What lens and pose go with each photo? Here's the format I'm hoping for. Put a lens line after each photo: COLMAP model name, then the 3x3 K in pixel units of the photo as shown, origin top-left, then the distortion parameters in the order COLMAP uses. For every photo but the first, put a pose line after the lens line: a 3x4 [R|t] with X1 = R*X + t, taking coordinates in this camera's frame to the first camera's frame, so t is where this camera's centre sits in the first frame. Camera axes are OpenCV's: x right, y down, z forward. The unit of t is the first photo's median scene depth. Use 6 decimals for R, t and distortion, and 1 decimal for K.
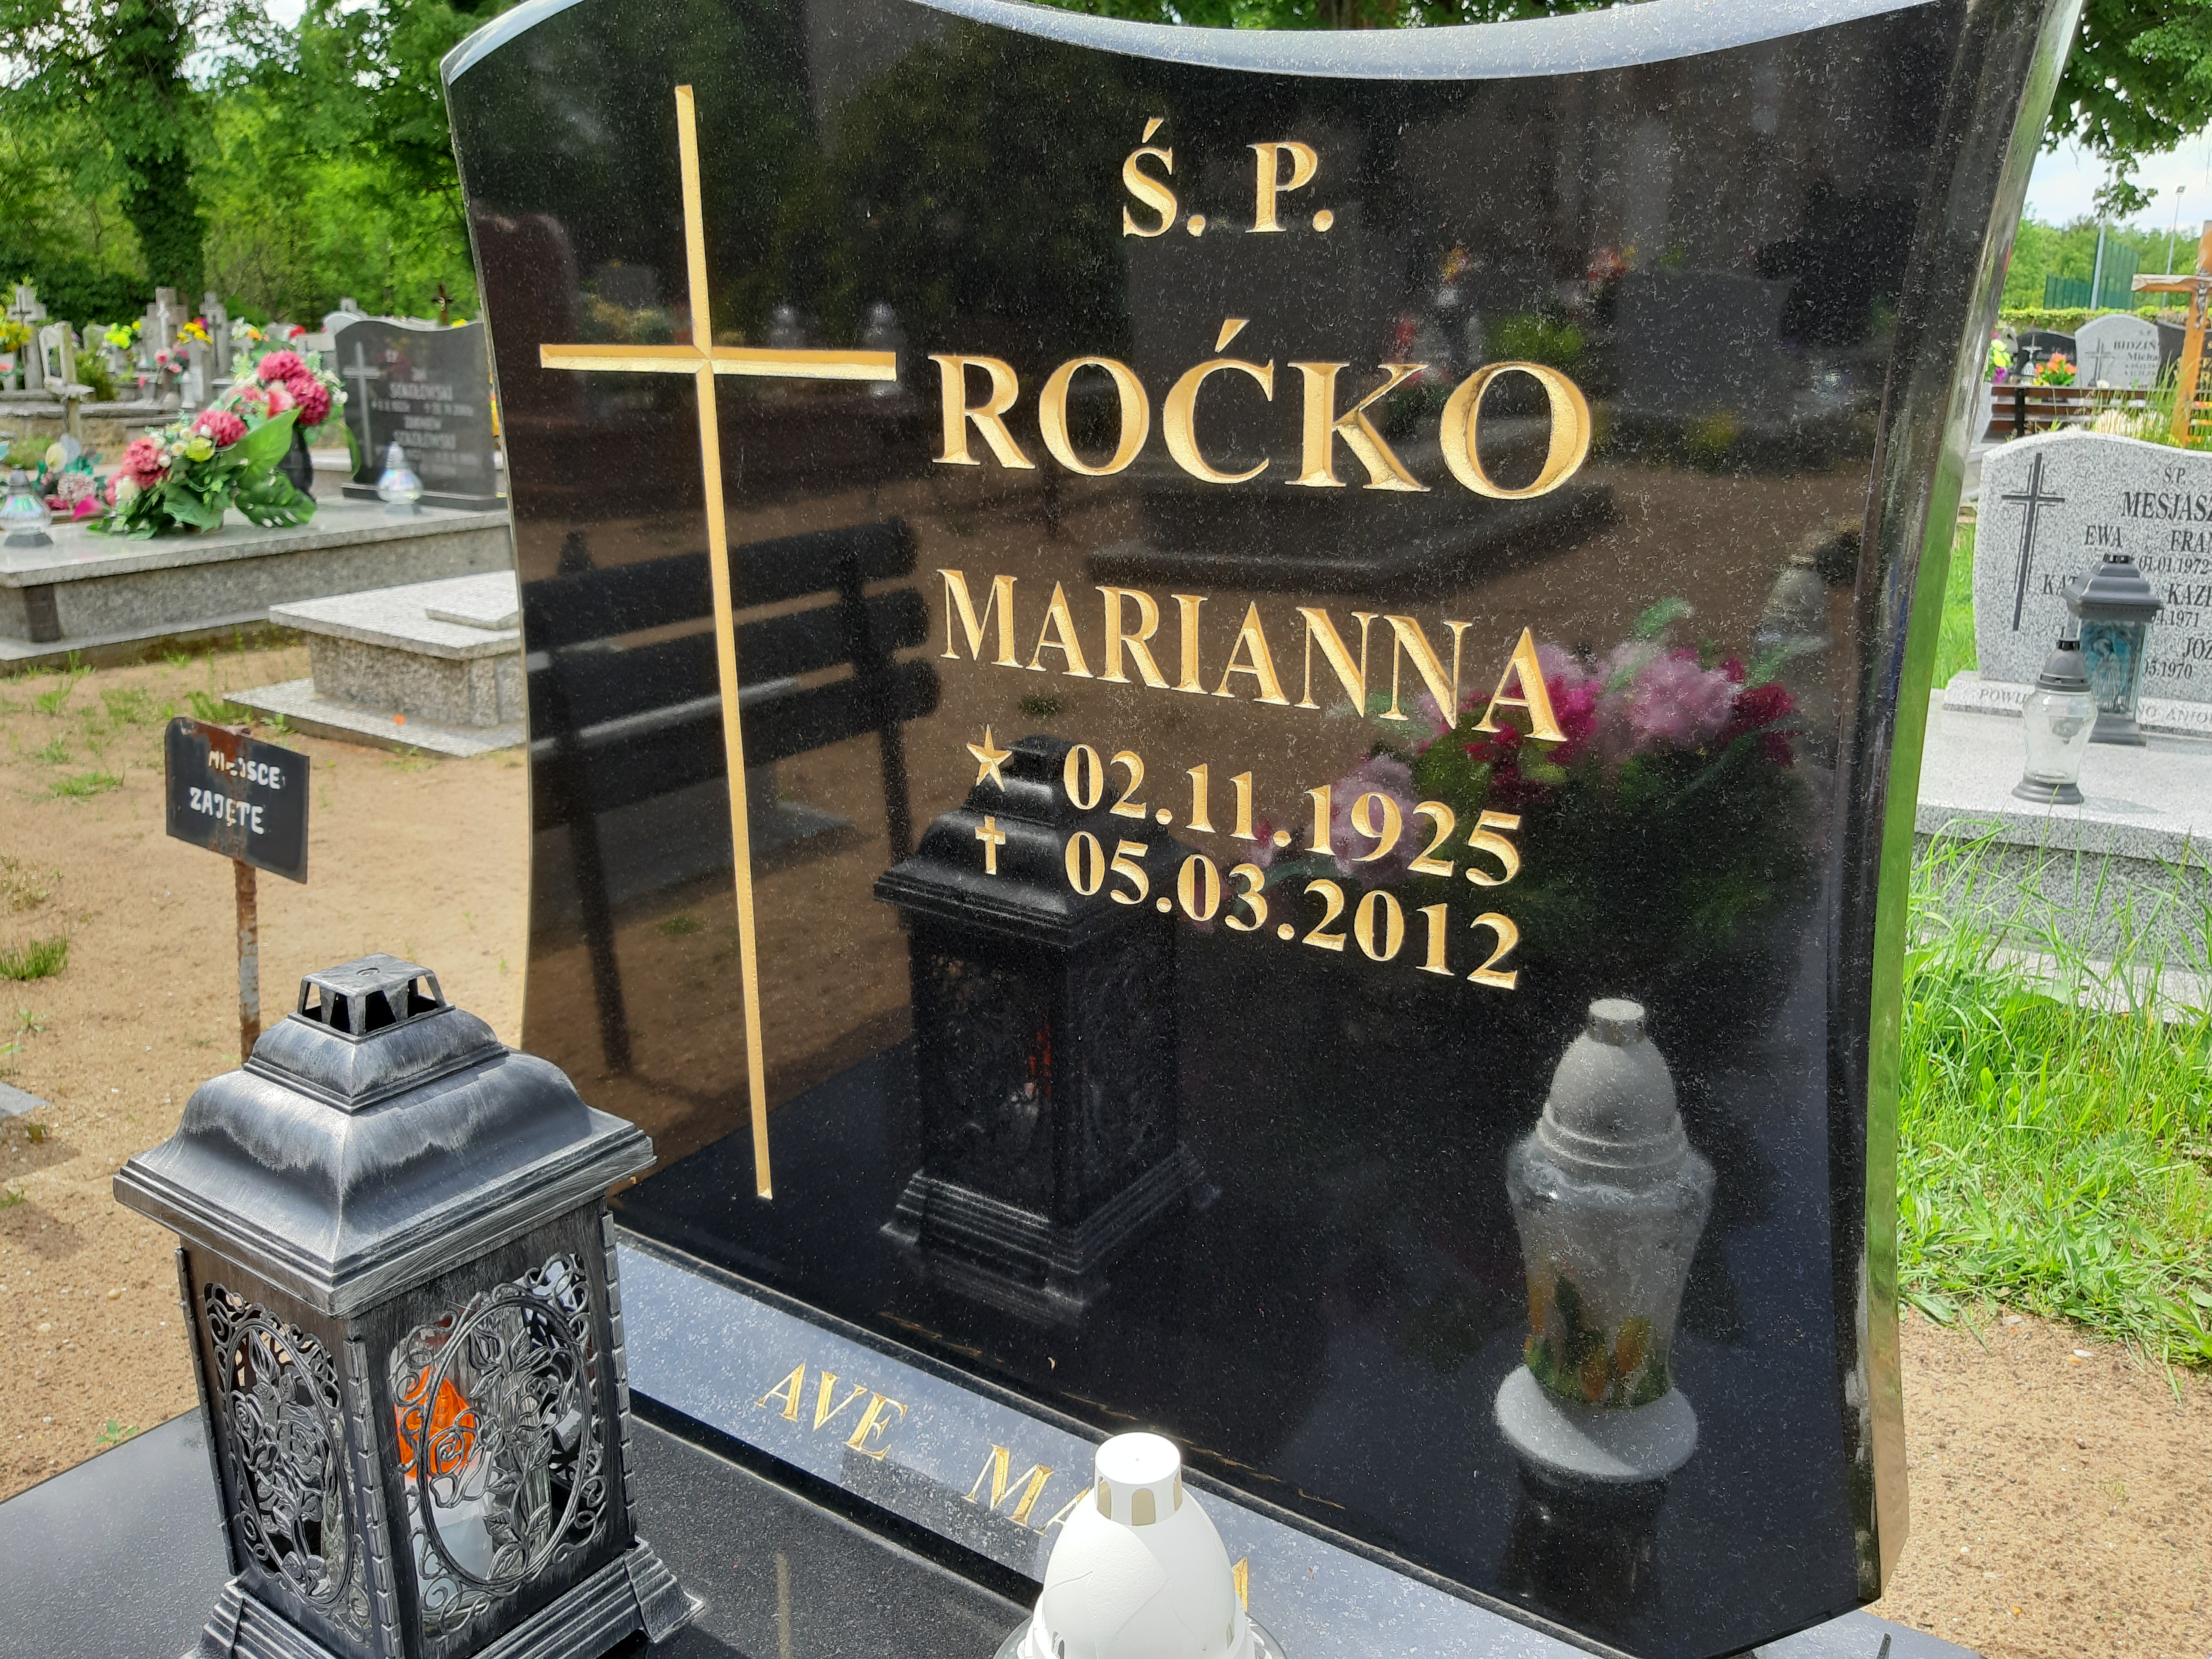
lens RADIAL K [[1763.5, 0, 1102.9], [0, 1763.5, 833.9], [0, 0, 1]] dist [0.053122, -0.093971]
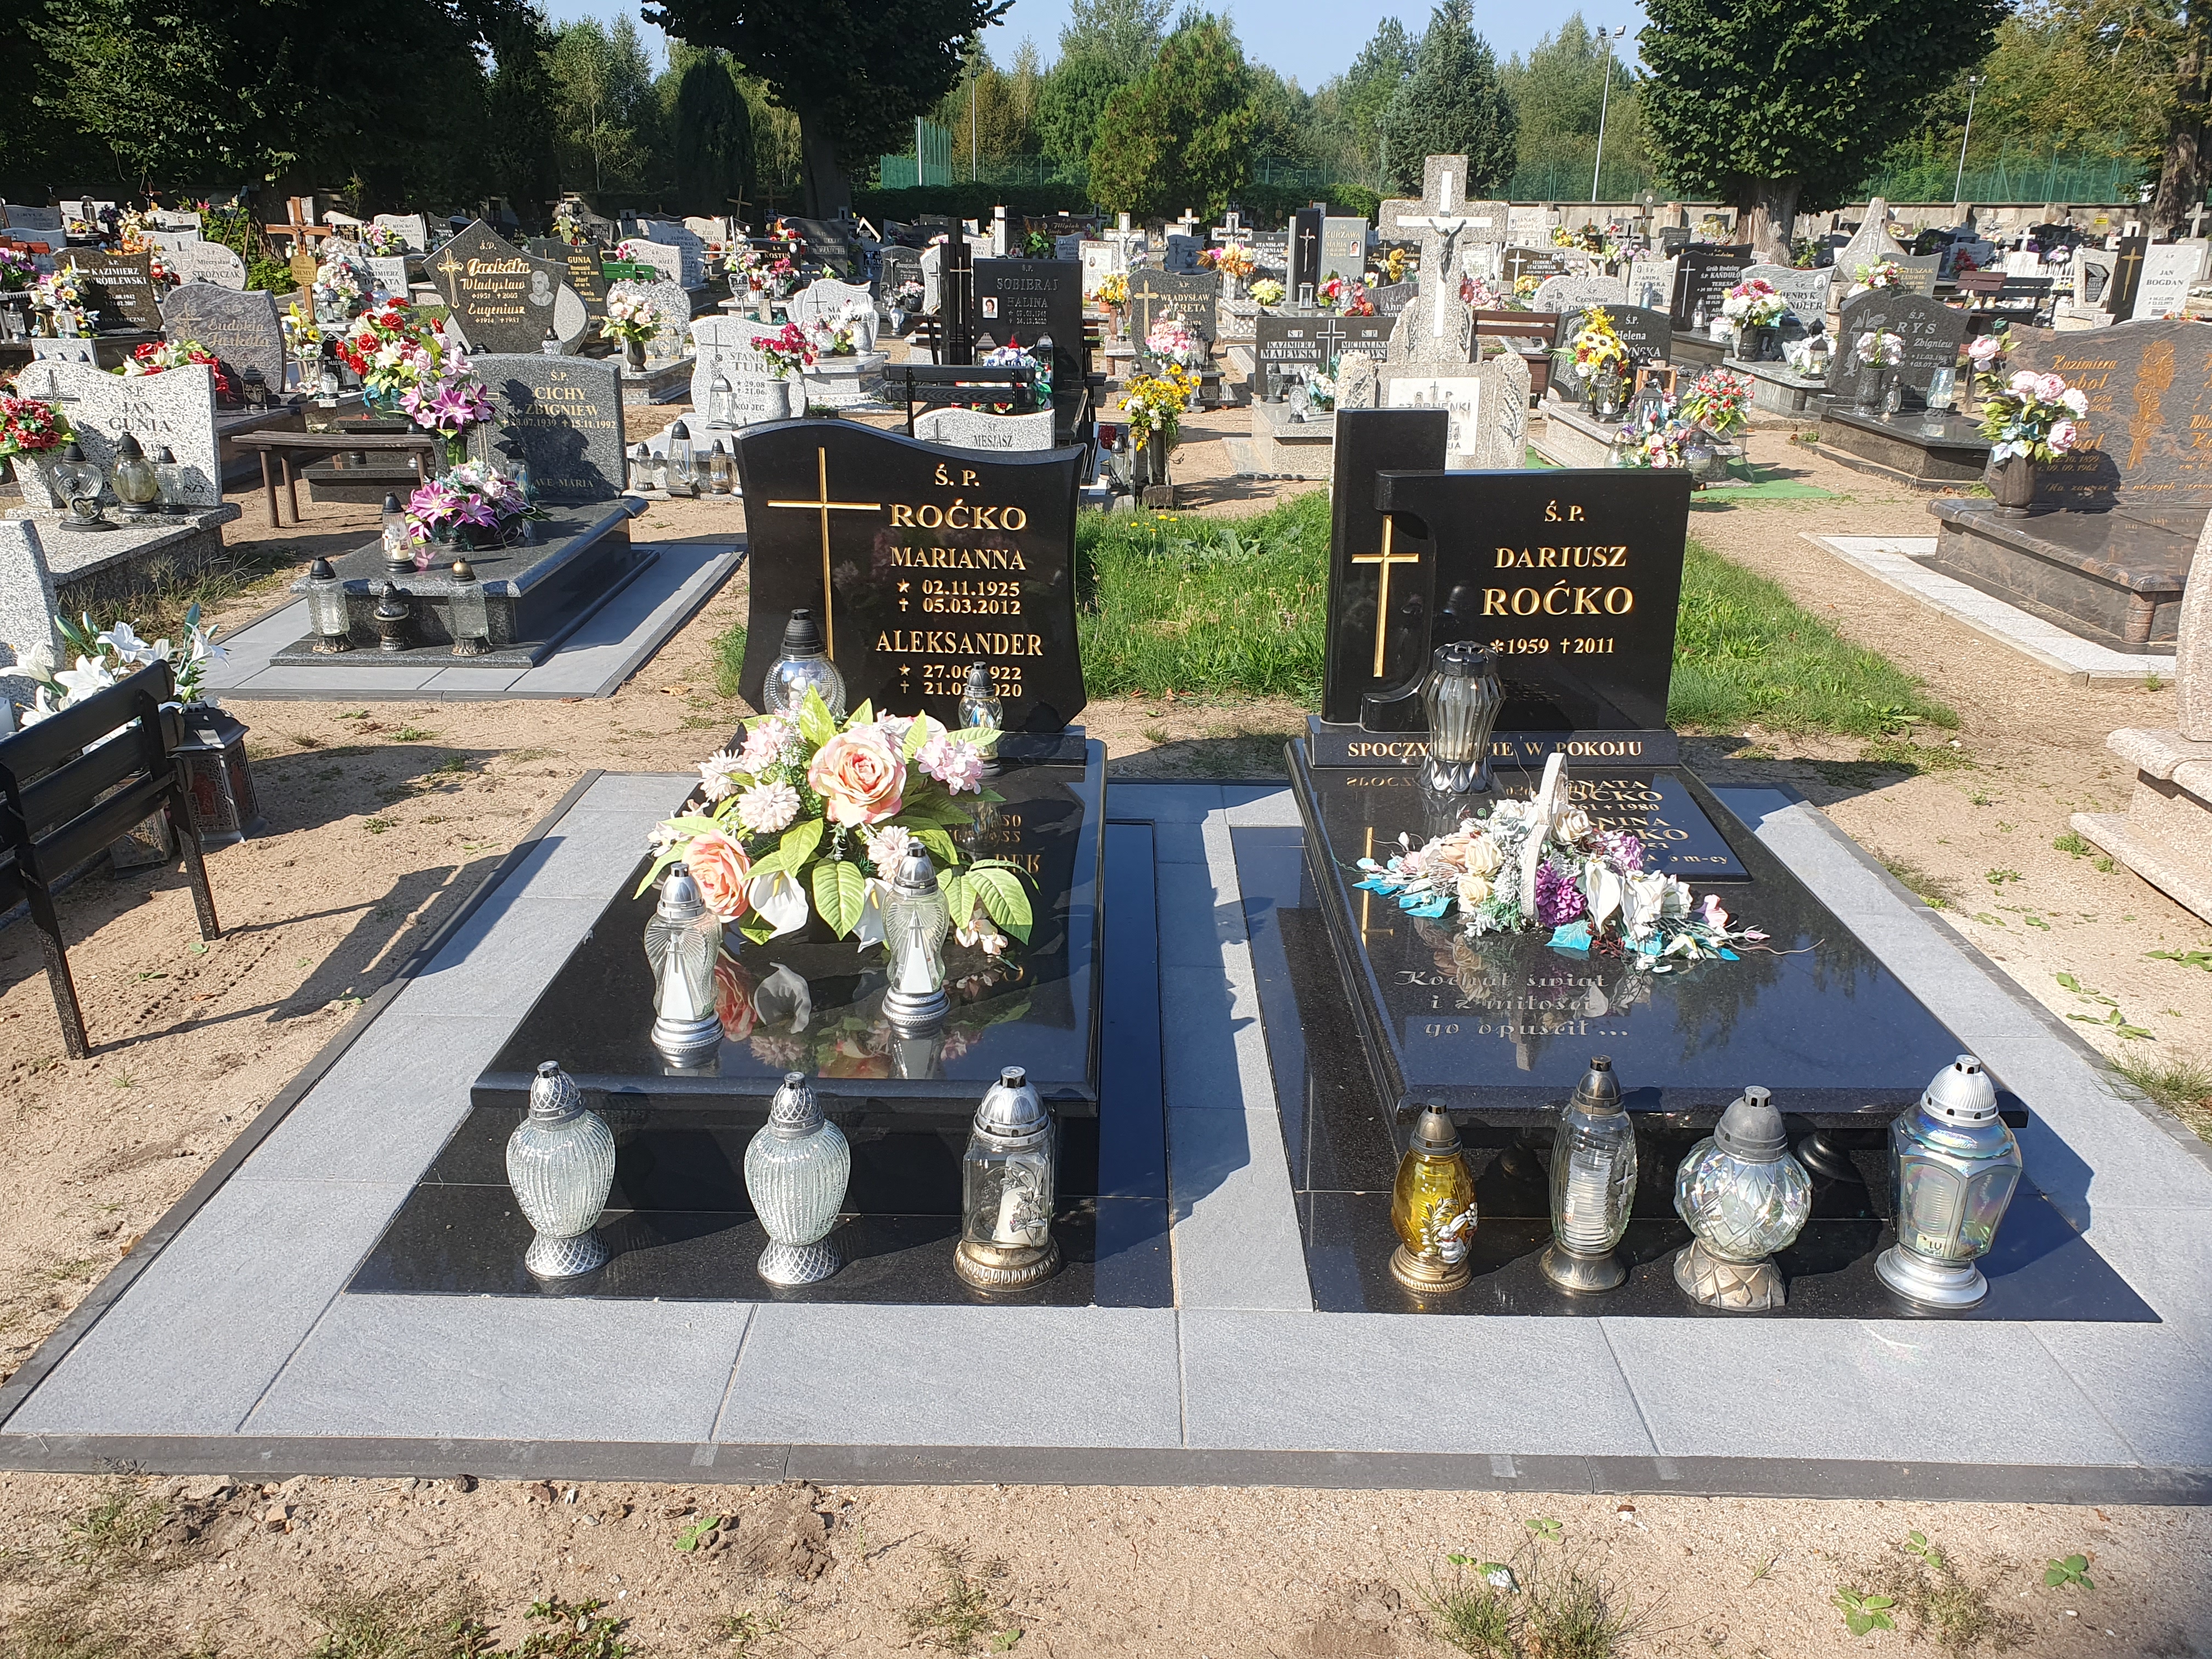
lens RADIAL K [[1692.3, 0, 1117.0], [0, 1692.3, 835.5], [0, 0, 1]] dist [0.019750, -0.005372]
pose [[0.821167, -0.190331, 0.538013, -2.392167], [0.136447, 0.980883, 0.138745, 0.069579], [-0.554136, -0.040523, 0.831439, -3.461819]]
